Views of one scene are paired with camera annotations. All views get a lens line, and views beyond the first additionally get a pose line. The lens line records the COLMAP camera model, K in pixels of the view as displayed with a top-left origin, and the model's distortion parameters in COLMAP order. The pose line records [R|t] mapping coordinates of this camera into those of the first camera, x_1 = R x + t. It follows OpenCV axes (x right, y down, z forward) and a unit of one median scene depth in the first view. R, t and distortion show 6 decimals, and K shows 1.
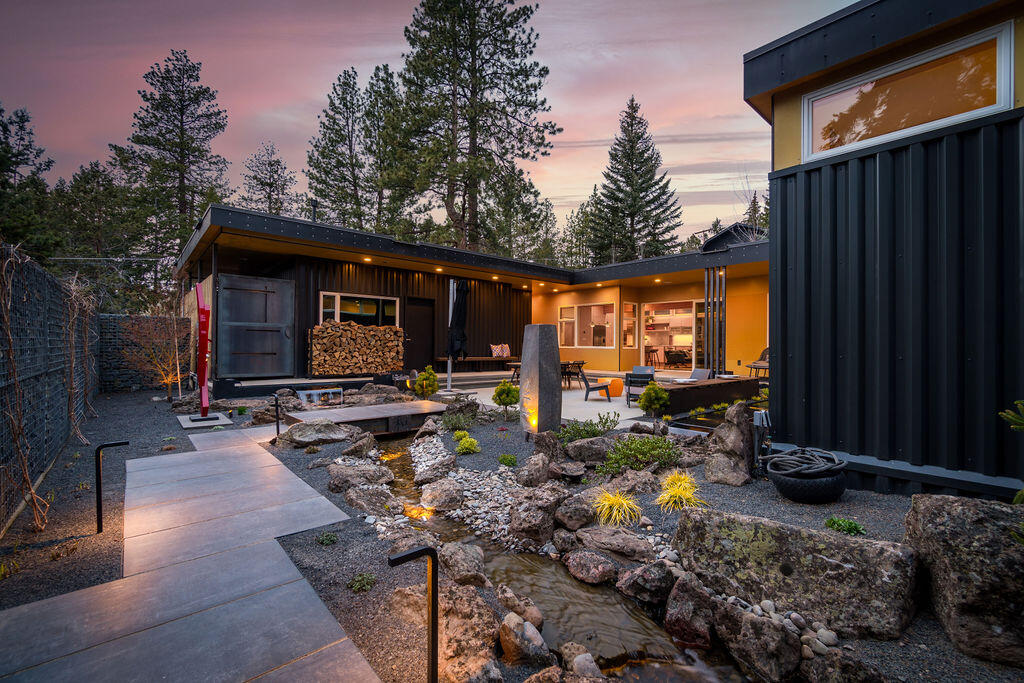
lens RADIAL K [[435.5, 0, 513.7], [0, 435.5, 341.0], [0, 0, 1]] dist [-0.004231, 0.000135]
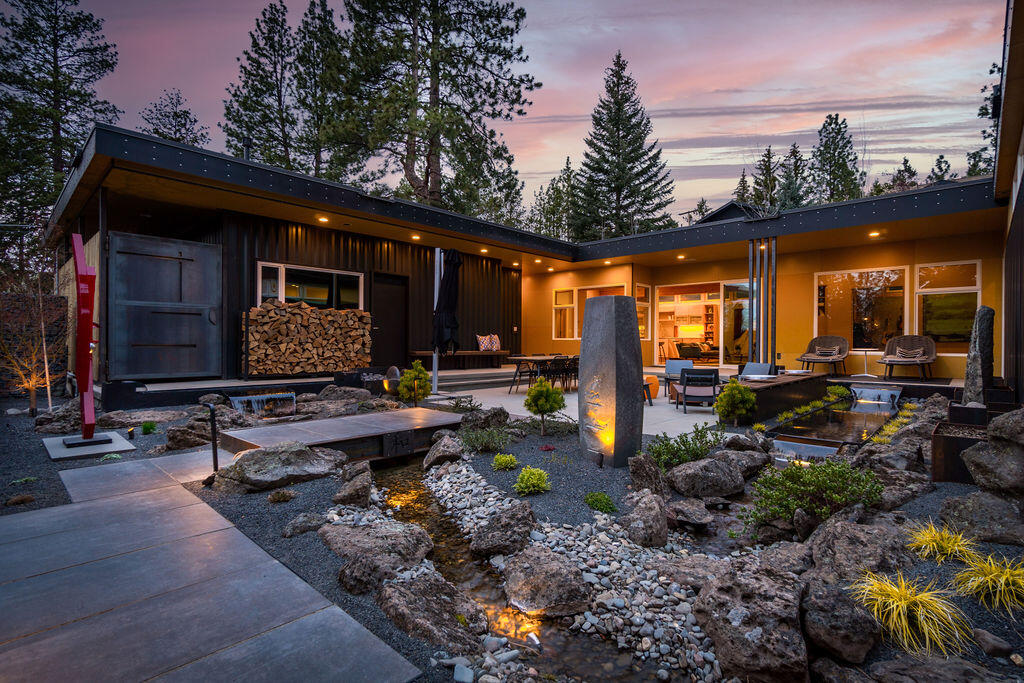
lens RADIAL K [[491.1, 0, 514.1], [0, 491.1, 341.3], [0, 0, 1]] dist [0.001991, -0.000039]
pose [[0.995738, -0.002475, 0.092190, -0.086834], [0.001502, 0.999942, 0.010631, 0.012684], [-0.092211, -0.010447, 0.995685, 0.126047]]
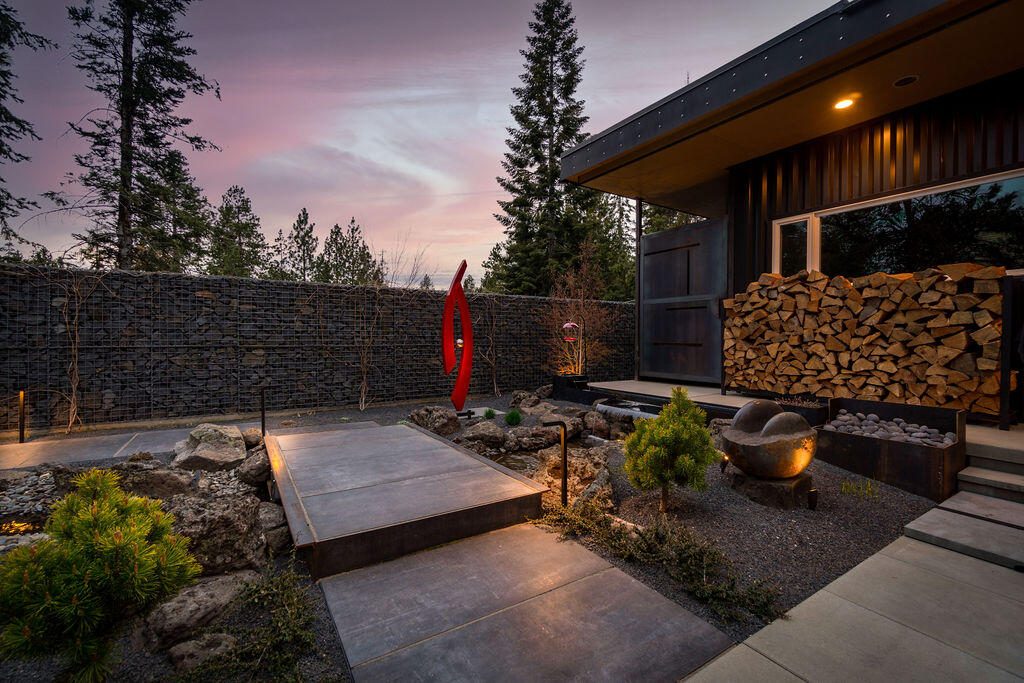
lens RADIAL K [[435.5, 0, 513.7], [0, 435.5, 341.0], [0, 0, 1]] dist [-0.004231, 0.000135]
pose [[-0.153165, 0.002068, -0.988198, 0.087374], [0.003784, 0.999992, 0.001507, 0.020061], [0.988193, -0.003509, -0.153172, 0.754011]]
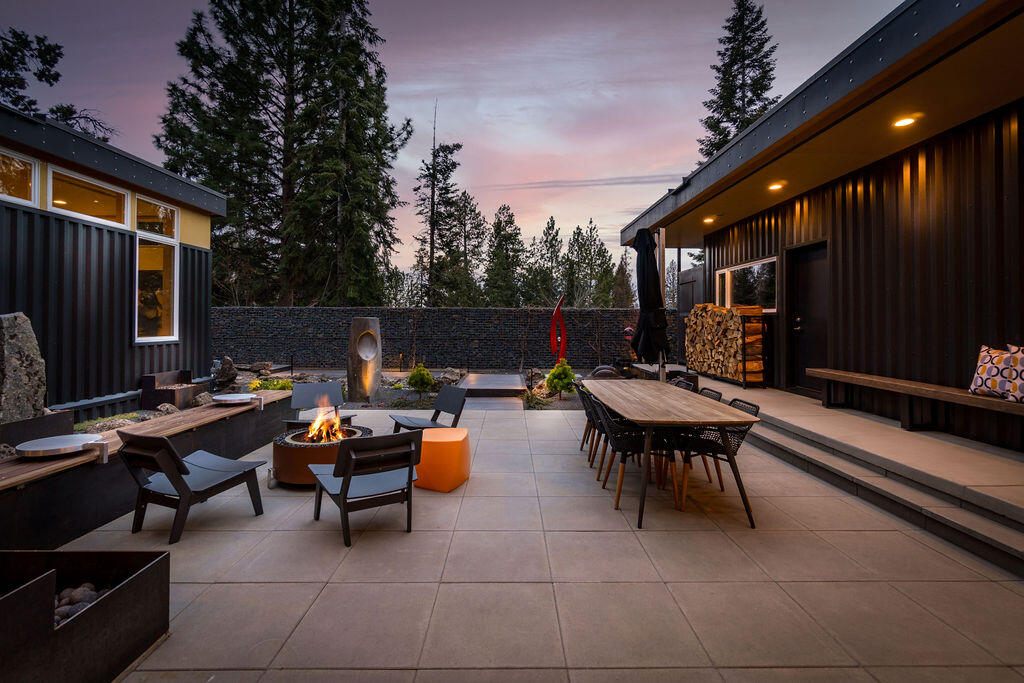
lens RADIAL K [[444.6, 0, 514.5], [0, 444.6, 317.2], [0, 0, 1]] dist [-0.005120, 0.000599]
pose [[-0.652834, -0.018366, -0.757279, 0.441532], [-0.001961, 0.999744, -0.022556, -0.004710], [0.757499, -0.013240, -0.652702, 1.217424]]
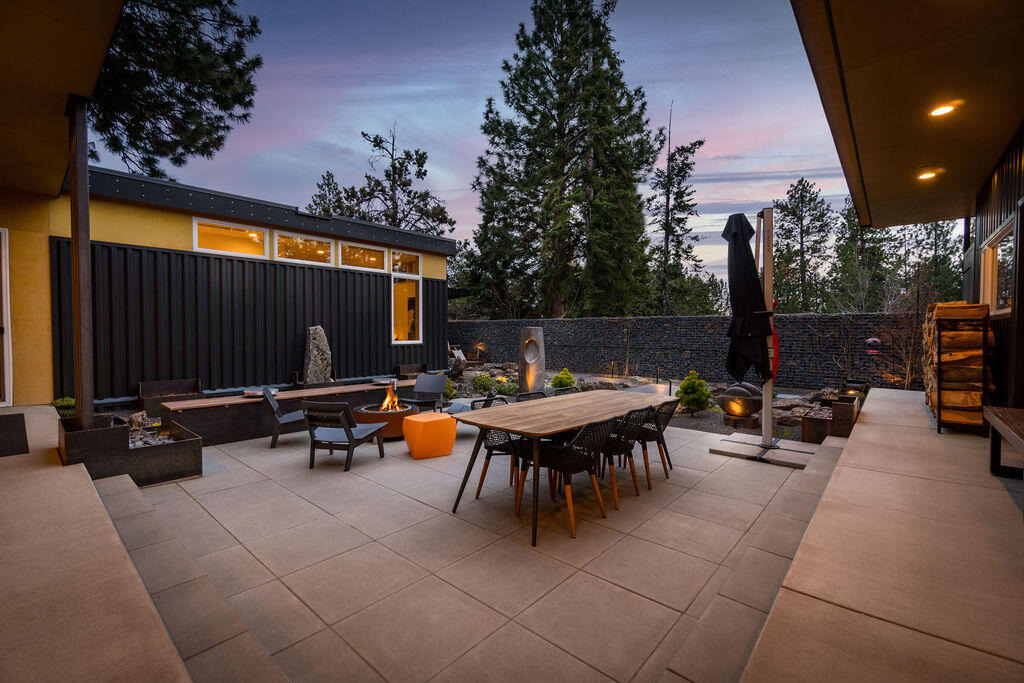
lens RADIAL K [[436.0, 0, 521.8], [0, 436.0, 342.4], [0, 0, 1]] dist [-0.007859, -0.000059]
pose [[-0.990038, -0.006452, -0.140649, 0.180325], [-0.008777, 0.999835, 0.015916, -0.003589], [0.140523, 0.016992, -0.989932, 1.395615]]
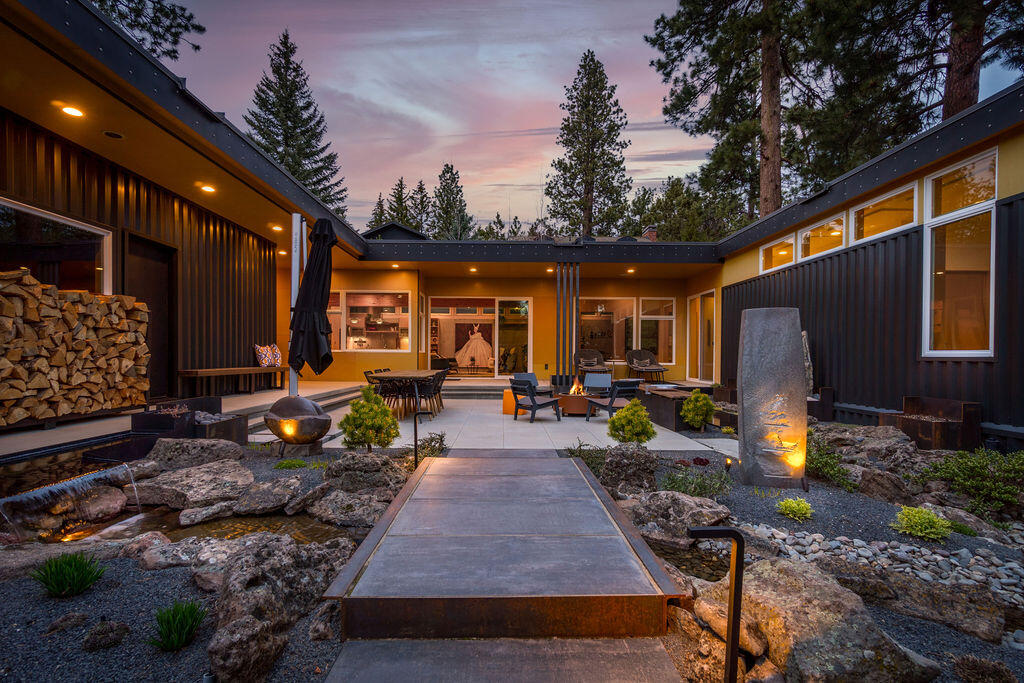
lens RADIAL K [[477.9, 0, 498.8], [0, 477.9, 357.8], [0, 0, 1]] dist [-0.002794, -0.000582]
pose [[0.665322, -0.008131, 0.746512, -0.392486], [-0.009443, 0.999769, 0.019305, 0.012895], [-0.746497, -0.019894, 0.665091, 0.441308]]
